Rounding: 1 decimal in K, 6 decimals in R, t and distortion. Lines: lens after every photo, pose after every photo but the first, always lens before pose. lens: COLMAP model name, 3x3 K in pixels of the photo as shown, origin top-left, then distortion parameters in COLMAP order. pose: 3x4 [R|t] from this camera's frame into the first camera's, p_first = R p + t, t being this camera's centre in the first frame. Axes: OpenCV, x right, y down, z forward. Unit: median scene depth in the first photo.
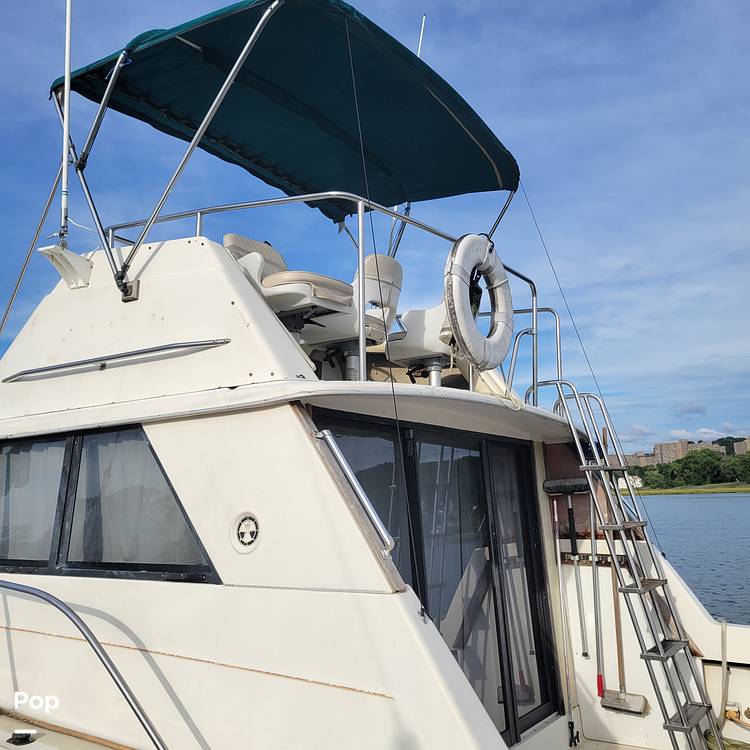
lens RADIAL K [[766.3, 0, 375.0], [0, 766.3, 375.0], [0, 0, 1]] dist [0.017738, -0.004189]
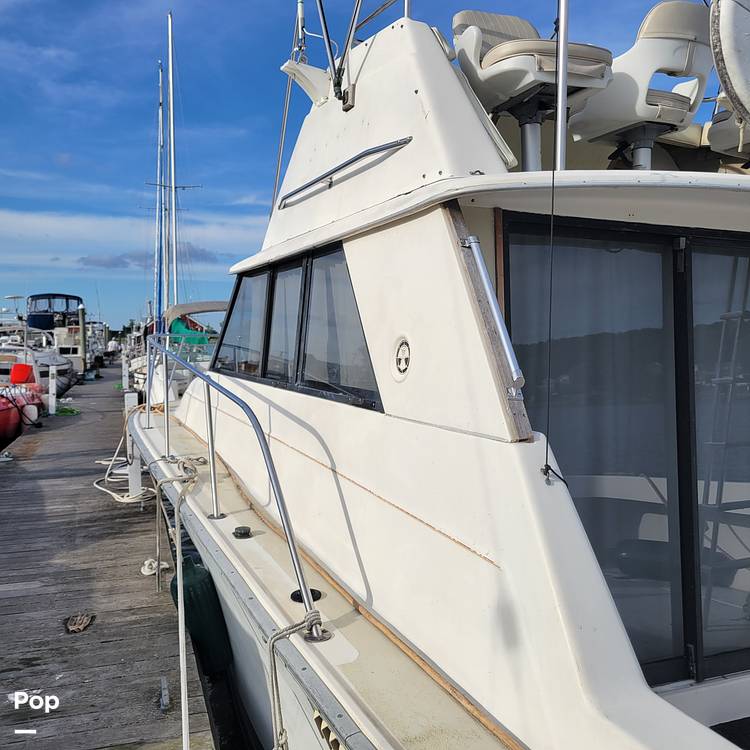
lens RADIAL K [[758.7, 0, 384.9], [0, 758.7, 361.7], [0, 0, 1]] dist [0.032690, -0.006569]
pose [[0.825179, 0.048979, -0.562744, 0.247538], [0.061391, 0.982556, 0.175539, 0.044070], [0.561525, -0.179399, 0.807778, 0.229619]]
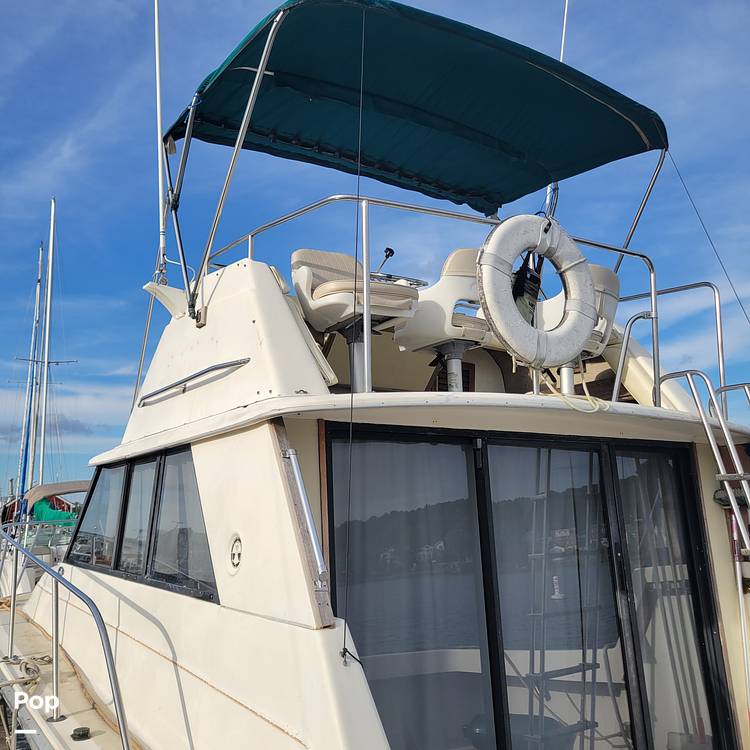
lens RADIAL K [[760.8, 0, 408.7], [0, 760.8, 365.5], [0, 0, 1]] dist [0.031406, -0.020416]
pose [[0.909630, -0.069419, -0.409578, 0.369700], [0.066649, 0.997554, -0.021055, -0.001676], [0.410038, -0.008146, 0.912032, 0.155794]]
